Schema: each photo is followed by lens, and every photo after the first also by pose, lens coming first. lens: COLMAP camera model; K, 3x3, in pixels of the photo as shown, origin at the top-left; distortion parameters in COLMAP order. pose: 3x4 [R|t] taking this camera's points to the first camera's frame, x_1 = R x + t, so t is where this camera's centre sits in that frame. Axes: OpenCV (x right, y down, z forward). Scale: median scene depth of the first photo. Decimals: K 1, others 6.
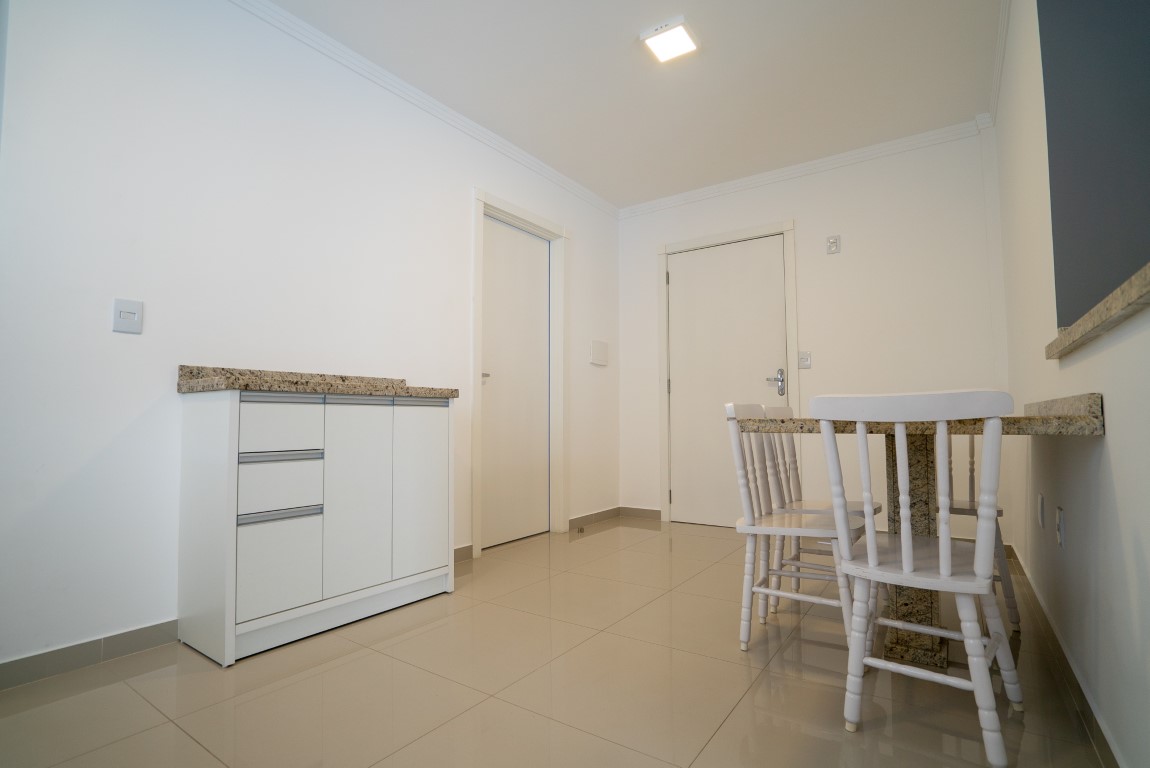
lens RADIAL K [[554.4, 0, 575.7], [0, 554.4, 388.4], [0, 0, 1]] dist [-0.037929, 0.000821]
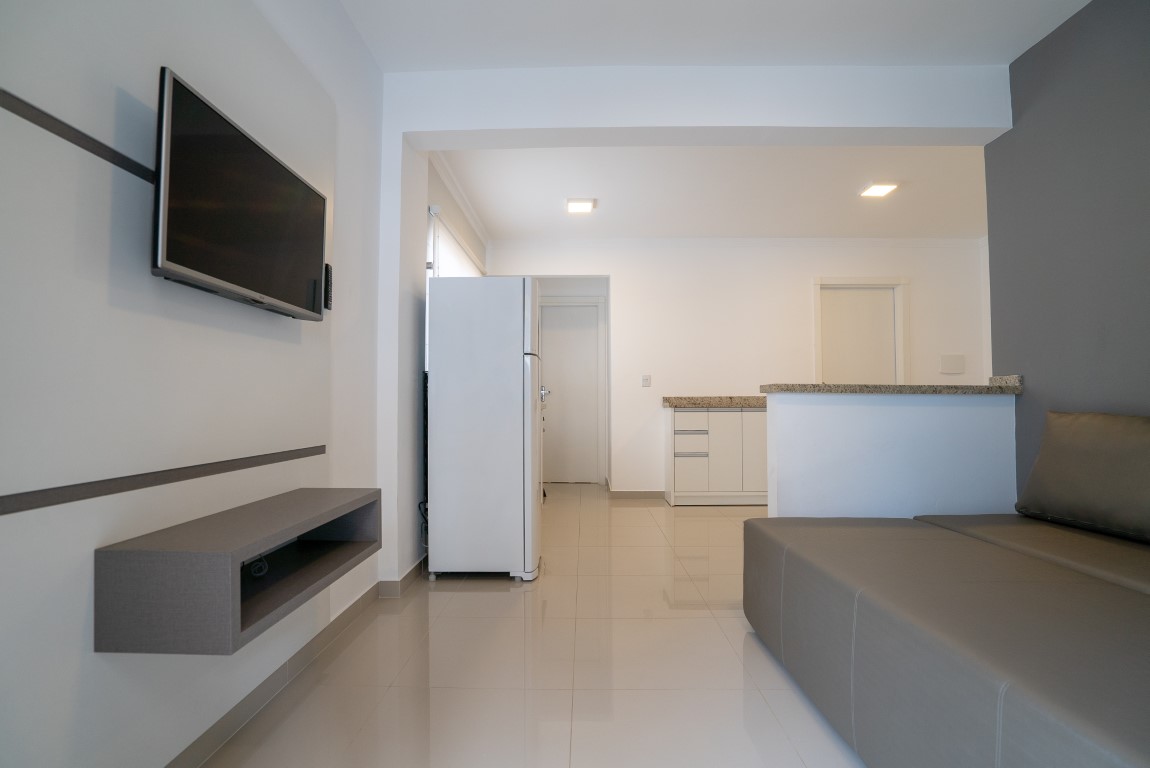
lens RADIAL K [[554.4, 0, 575.7], [0, 554.4, 388.4], [0, 0, 1]] dist [-0.037929, 0.000821]
pose [[0.549903, -0.021262, -0.834958, 1.277402], [0.044654, 0.998995, 0.003970, -0.111543], [0.834034, -0.039467, 0.550300, -0.831651]]
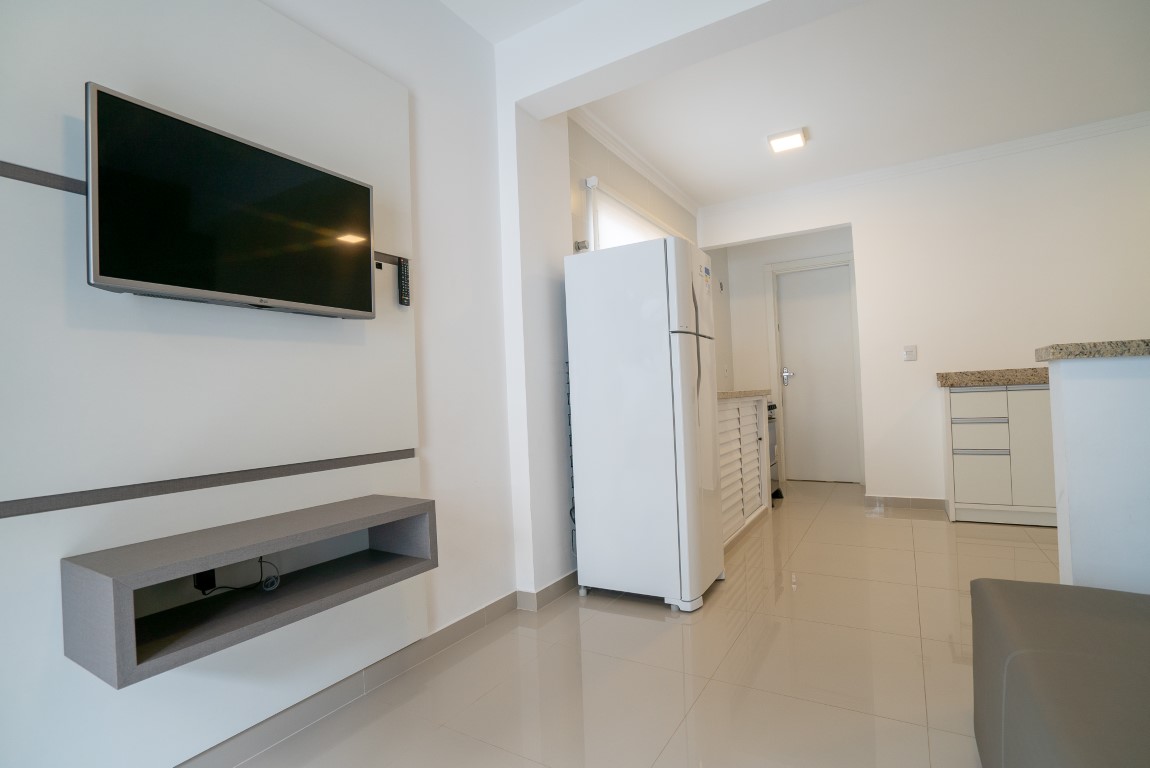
lens RADIAL K [[554.4, 0, 575.7], [0, 554.4, 388.4], [0, 0, 1]] dist [-0.037929, 0.000821]
pose [[0.056754, -0.016293, -0.998255, 1.155589], [0.096463, 0.995278, -0.010760, -0.090878], [0.993717, -0.095684, 0.058058, -0.421783]]
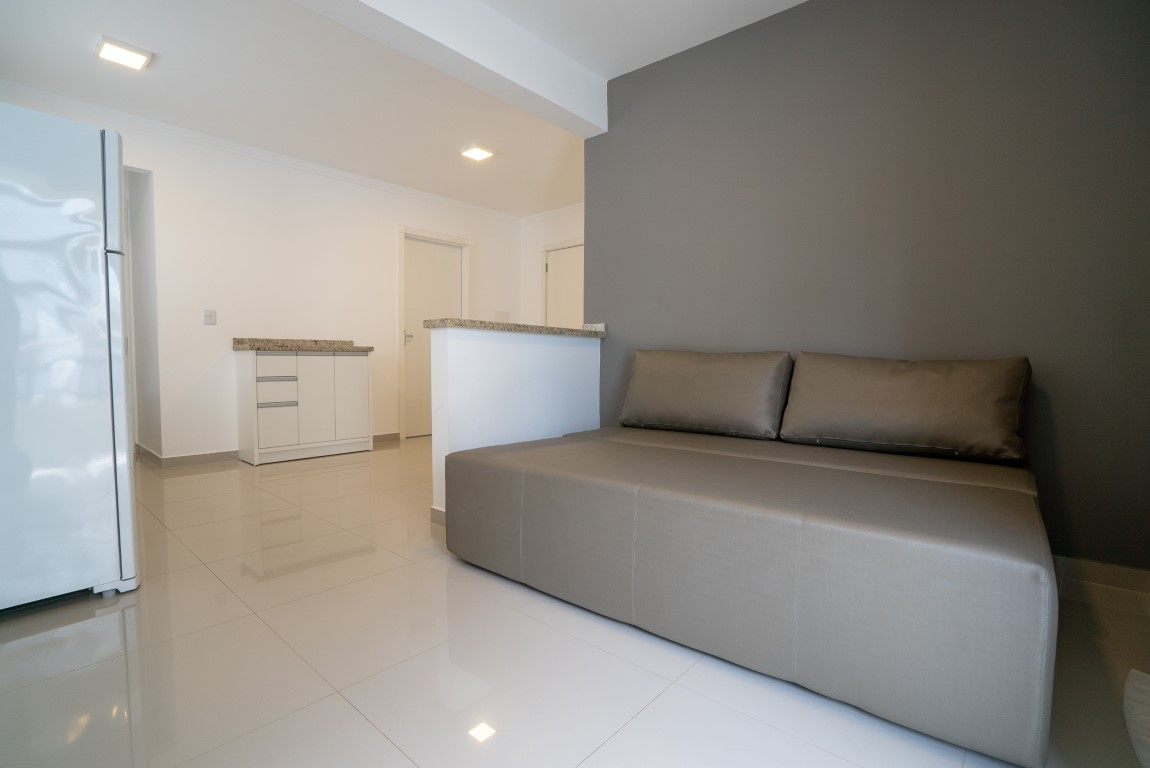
lens RADIAL K [[533.2, 0, 571.7], [0, 533.2, 388.1], [0, 0, 1]] dist [-0.052033, 0.024746]
pose [[0.992052, 0.013733, -0.125080, 0.887193], [-0.000270, 0.994257, 0.107021, -0.066498], [0.125832, -0.106137, 0.986358, -0.930511]]
